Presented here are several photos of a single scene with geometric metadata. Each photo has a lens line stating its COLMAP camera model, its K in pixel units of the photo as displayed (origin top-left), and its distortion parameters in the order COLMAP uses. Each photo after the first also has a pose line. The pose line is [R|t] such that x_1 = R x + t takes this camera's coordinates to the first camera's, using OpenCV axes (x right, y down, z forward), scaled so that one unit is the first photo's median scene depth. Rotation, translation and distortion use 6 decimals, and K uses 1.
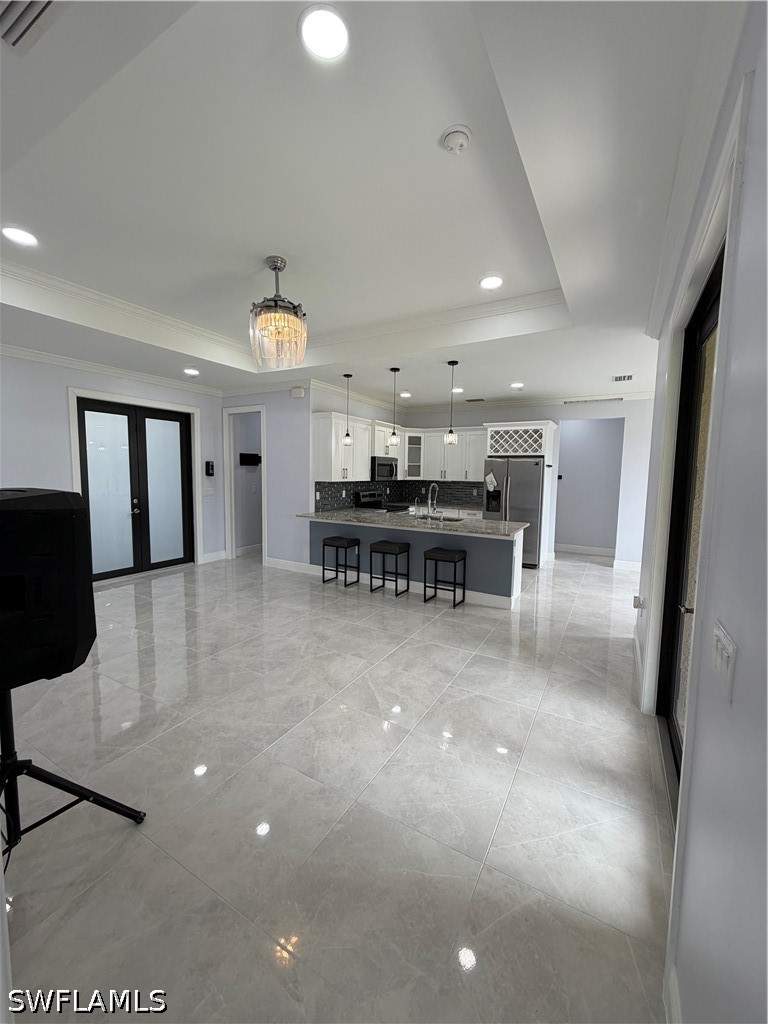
lens RADIAL K [[408.8, 0, 384.0], [0, 408.8, 512.0], [0, 0, 1]] dist [-0.001490, -0.000274]
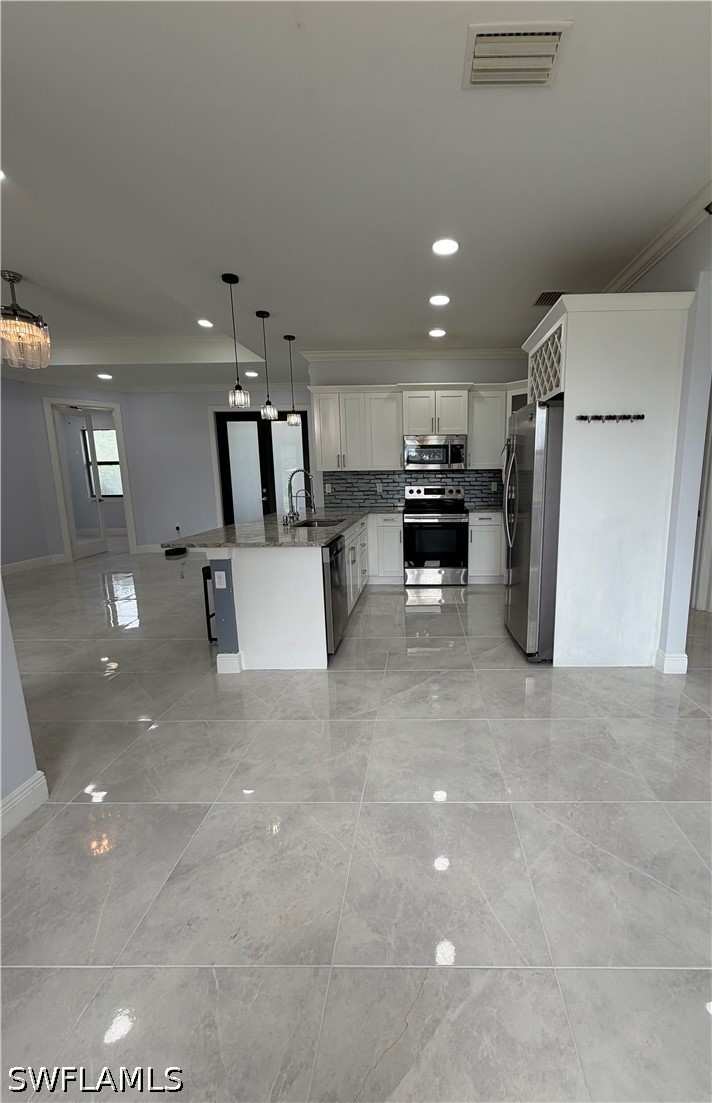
lens RADIAL K [[416.1, 0, 356.0], [0, 416.1, 551.5], [0, 0, 1]] dist [-0.000237, -0.000029]
pose [[0.488155, 0.145441, -0.860553, 0.654551], [-0.064985, 0.989337, 0.130344, -0.026235], [0.870334, -0.007705, 0.492401, 0.618473]]
